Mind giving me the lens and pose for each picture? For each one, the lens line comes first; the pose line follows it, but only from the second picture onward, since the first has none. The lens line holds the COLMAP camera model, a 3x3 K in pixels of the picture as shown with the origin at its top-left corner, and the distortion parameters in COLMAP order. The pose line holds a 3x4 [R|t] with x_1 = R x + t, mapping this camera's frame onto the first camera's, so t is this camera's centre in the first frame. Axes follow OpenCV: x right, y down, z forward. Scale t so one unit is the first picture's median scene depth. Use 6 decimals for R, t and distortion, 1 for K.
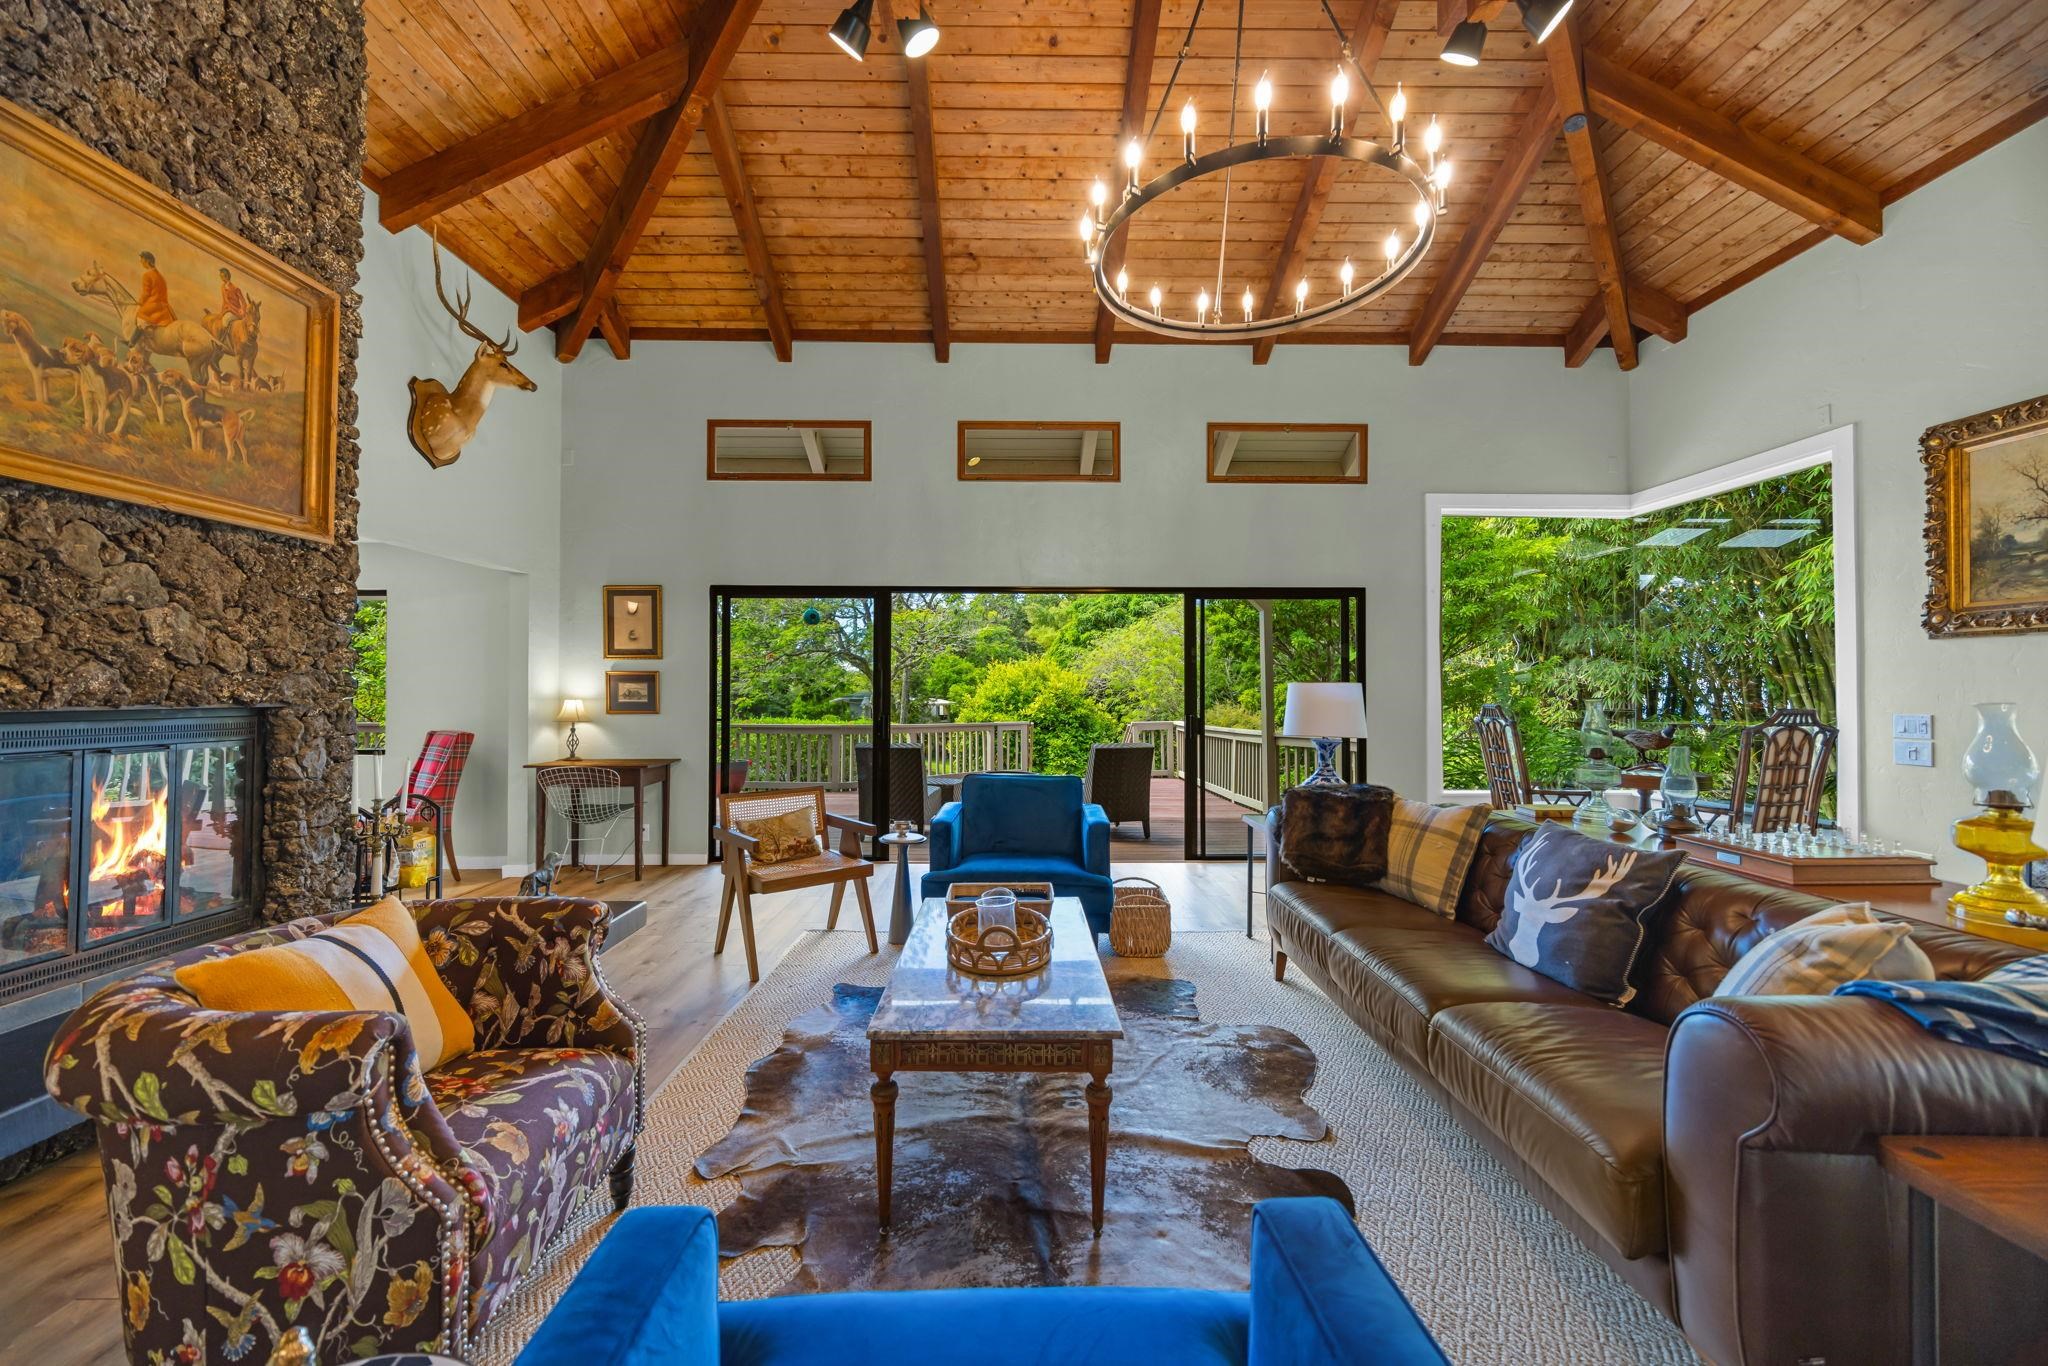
lens RADIAL K [[782.5, 0, 1017.1], [0, 782.5, 684.6], [0, 0, 1]] dist [-0.002438, -0.000145]
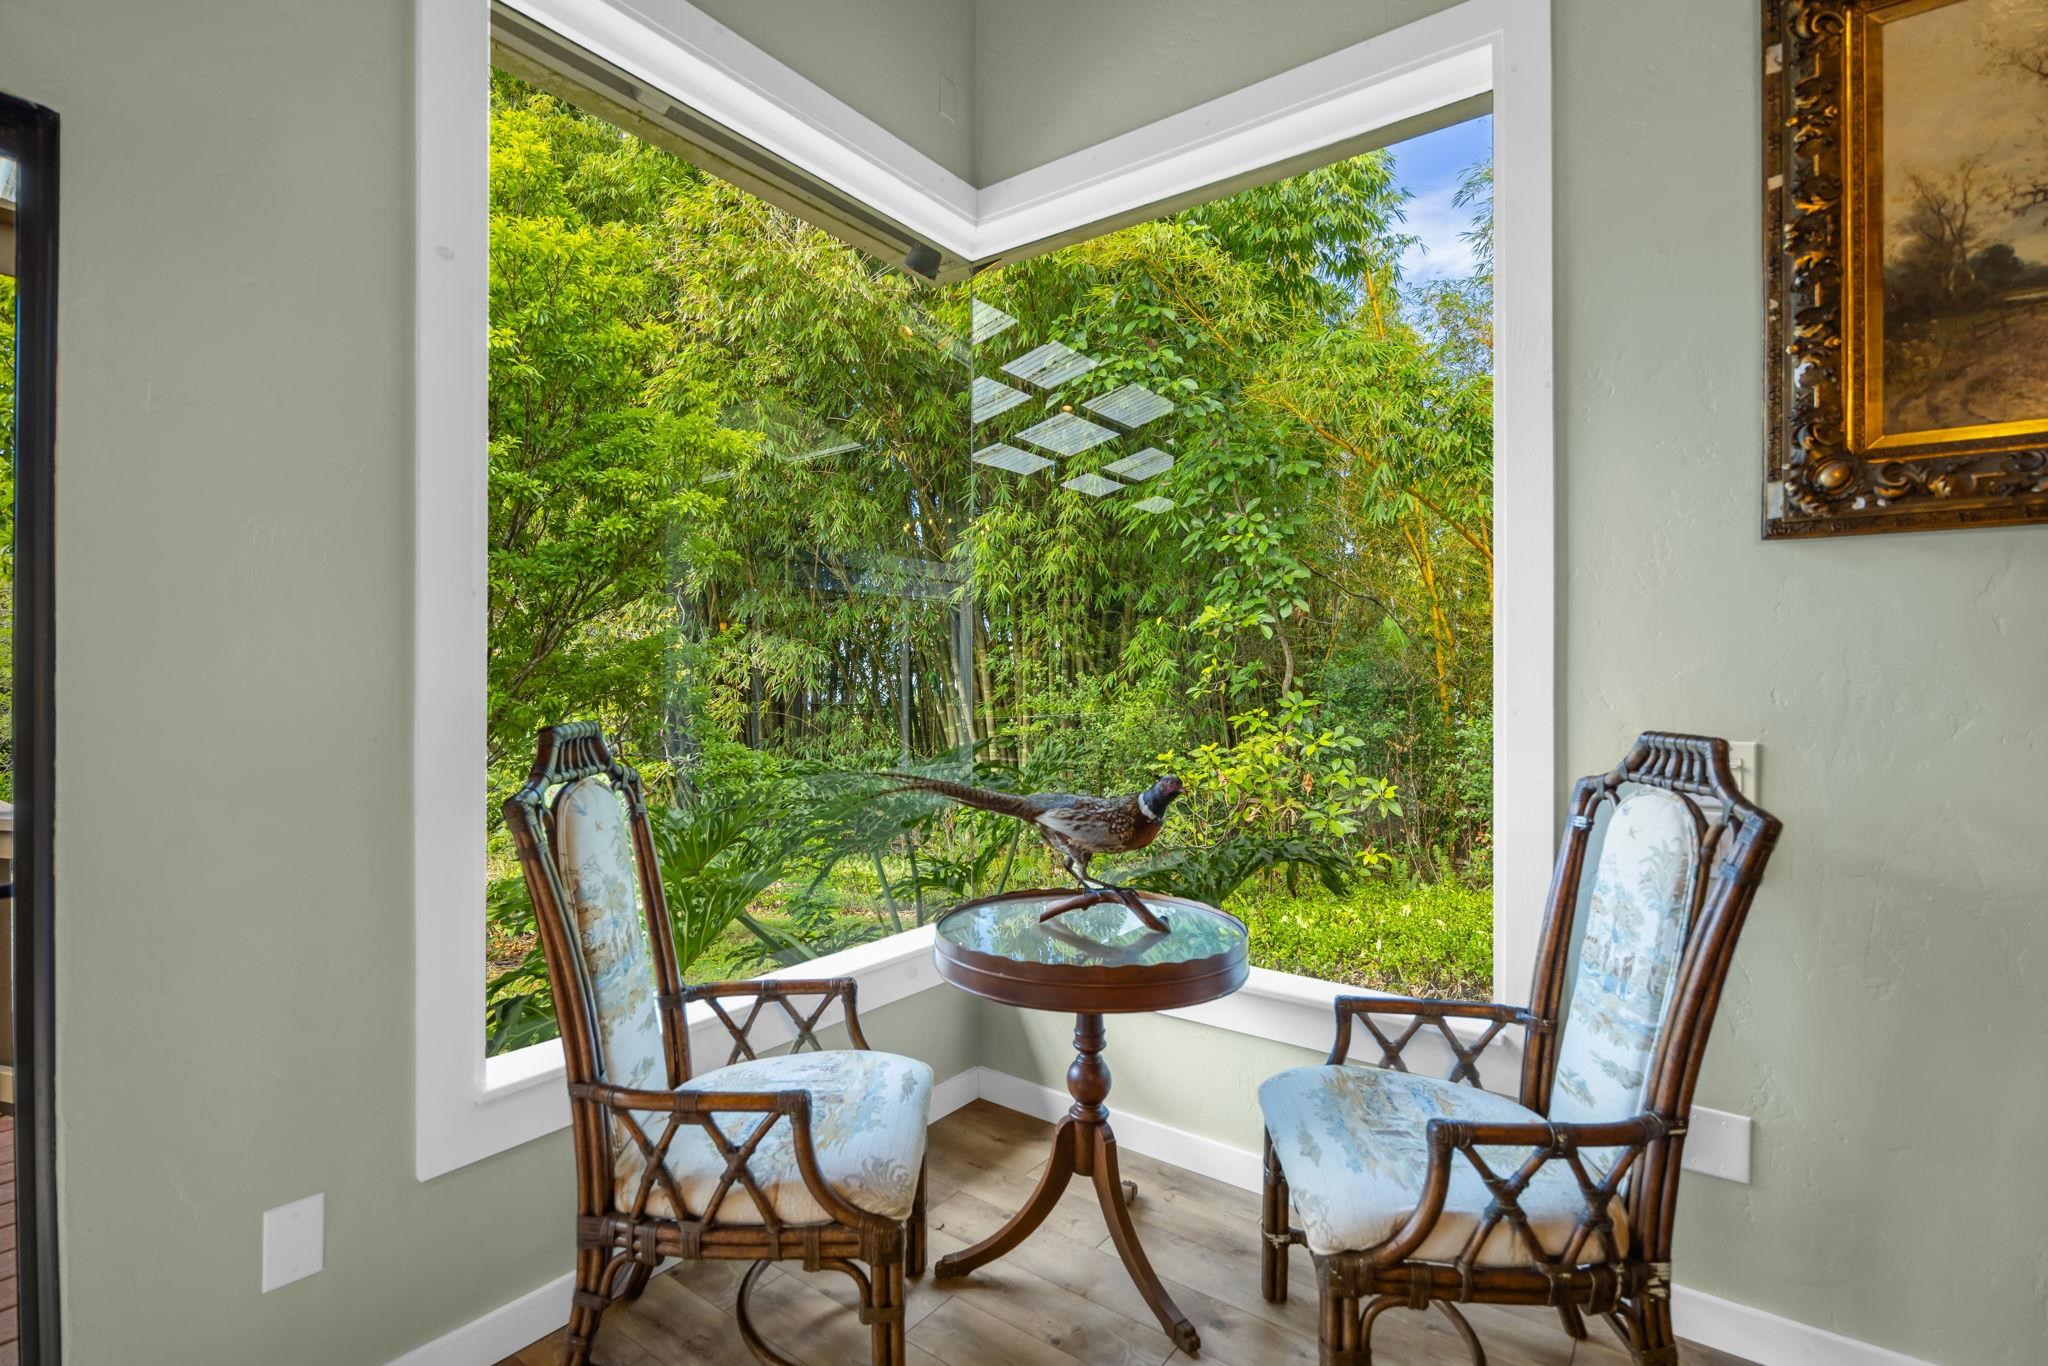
lens RADIAL K [[982.3, 0, 1016.9], [0, 982.3, 692.0], [0, 0, 1]] dist [-0.004991, -0.000355]
pose [[0.615538, -0.006327, 0.788082, 0.412781], [-0.012556, 0.999762, 0.017833, 0.007338], [-0.788007, -0.020872, 0.615312, 0.695345]]
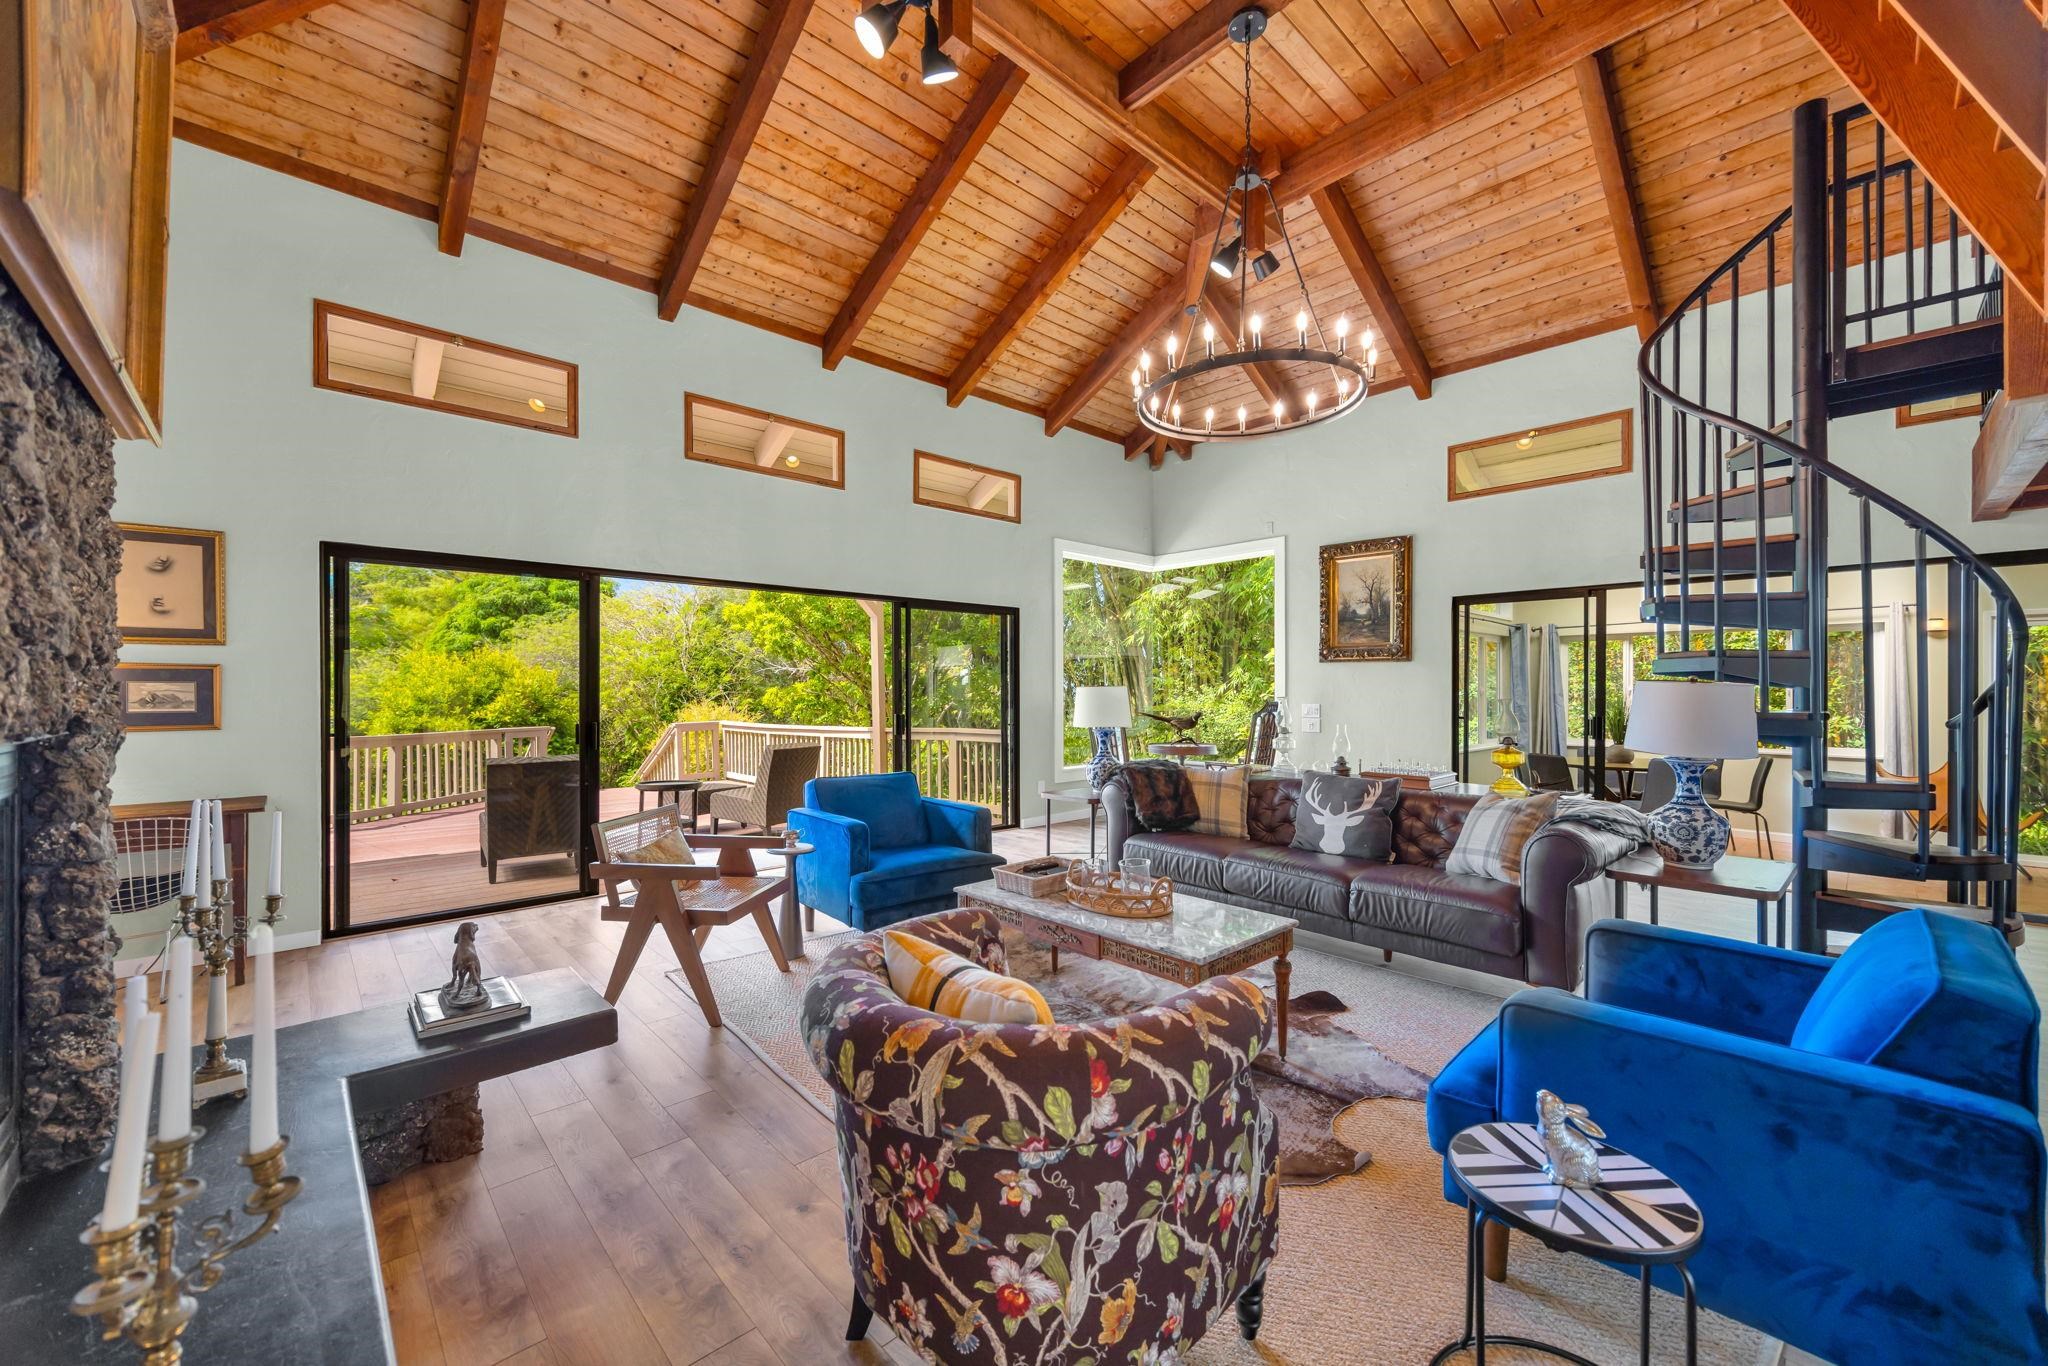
lens RADIAL K [[782.5, 0, 1024.0], [0, 782.5, 692.6], [0, 0, 1]] dist [-0.002438, -0.000145]
pose [[0.744834, -0.004303, 0.667236, -0.393247], [-0.004841, 0.999918, 0.011853, -0.004288], [-0.667232, -0.012058, 0.744752, 0.070670]]
